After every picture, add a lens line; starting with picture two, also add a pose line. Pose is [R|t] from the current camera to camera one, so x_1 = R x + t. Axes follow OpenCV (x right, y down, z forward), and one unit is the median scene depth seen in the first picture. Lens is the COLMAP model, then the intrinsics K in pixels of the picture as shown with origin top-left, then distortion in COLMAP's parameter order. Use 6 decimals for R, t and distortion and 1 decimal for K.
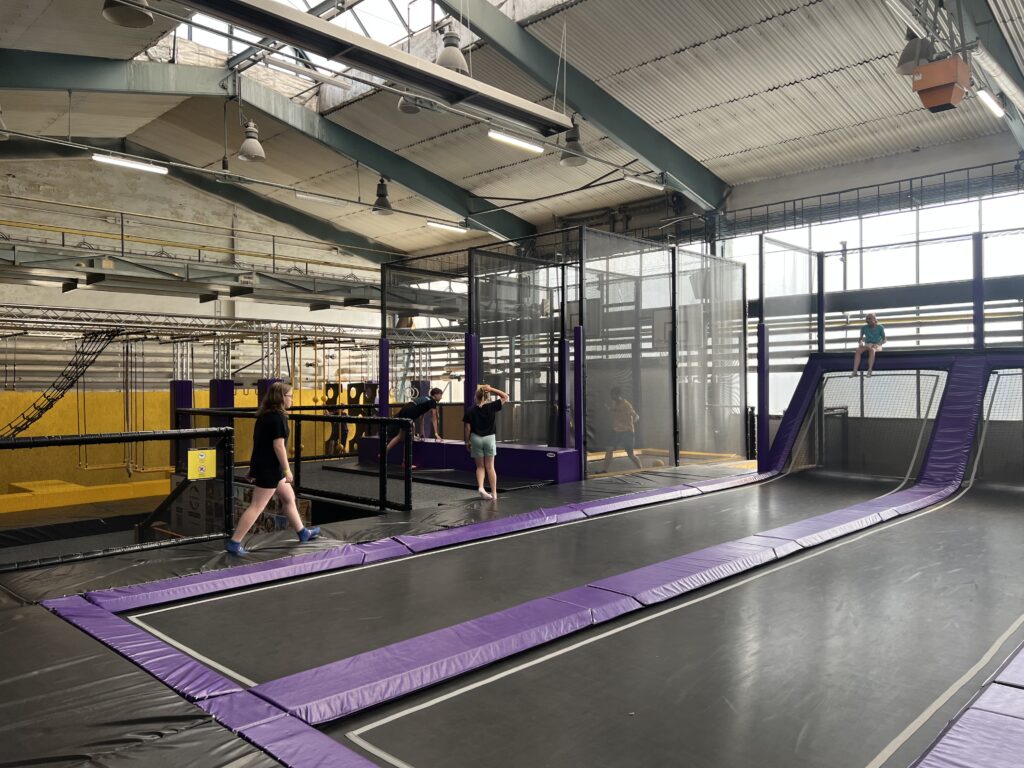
lens RADIAL K [[774.2, 0, 510.6], [0, 774.2, 387.8], [0, 0, 1]] dist [0.070815, -0.079453]
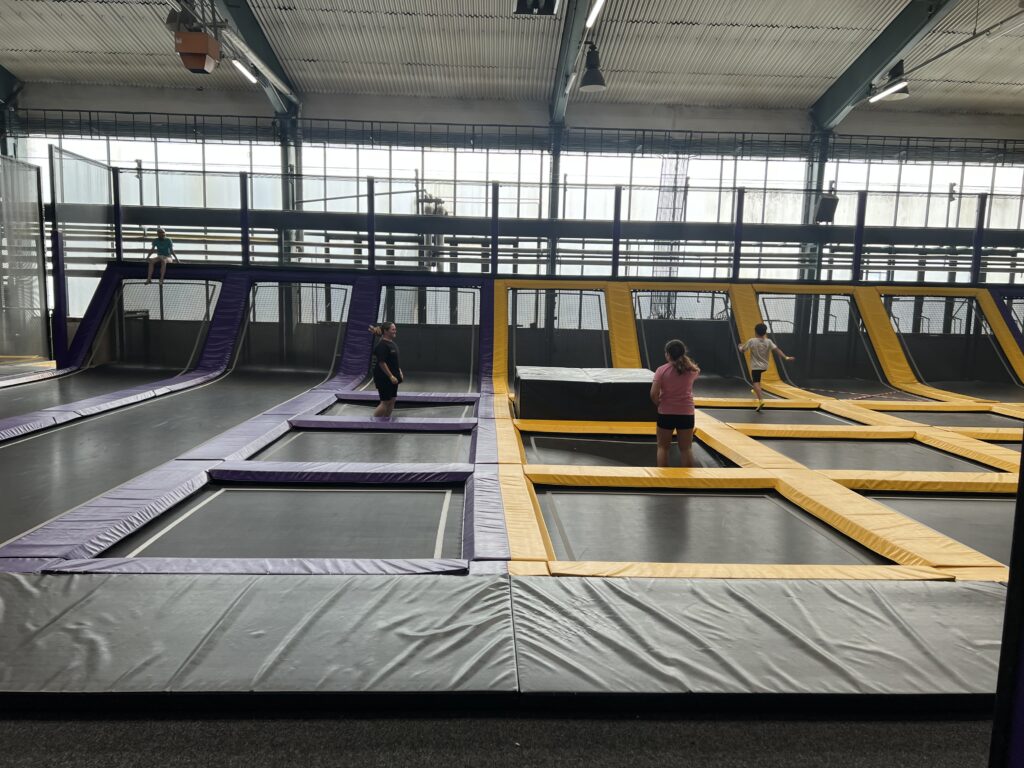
lens RADIAL K [[774.2, 0, 518.2], [0, 774.2, 387.1], [0, 0, 1]] dist [0.070815, -0.079453]
pose [[0.689843, -0.056465, 0.721753, -0.023375], [-0.024117, 0.994608, 0.100863, 0.007382], [-0.723557, -0.086986, 0.684762, -0.180458]]
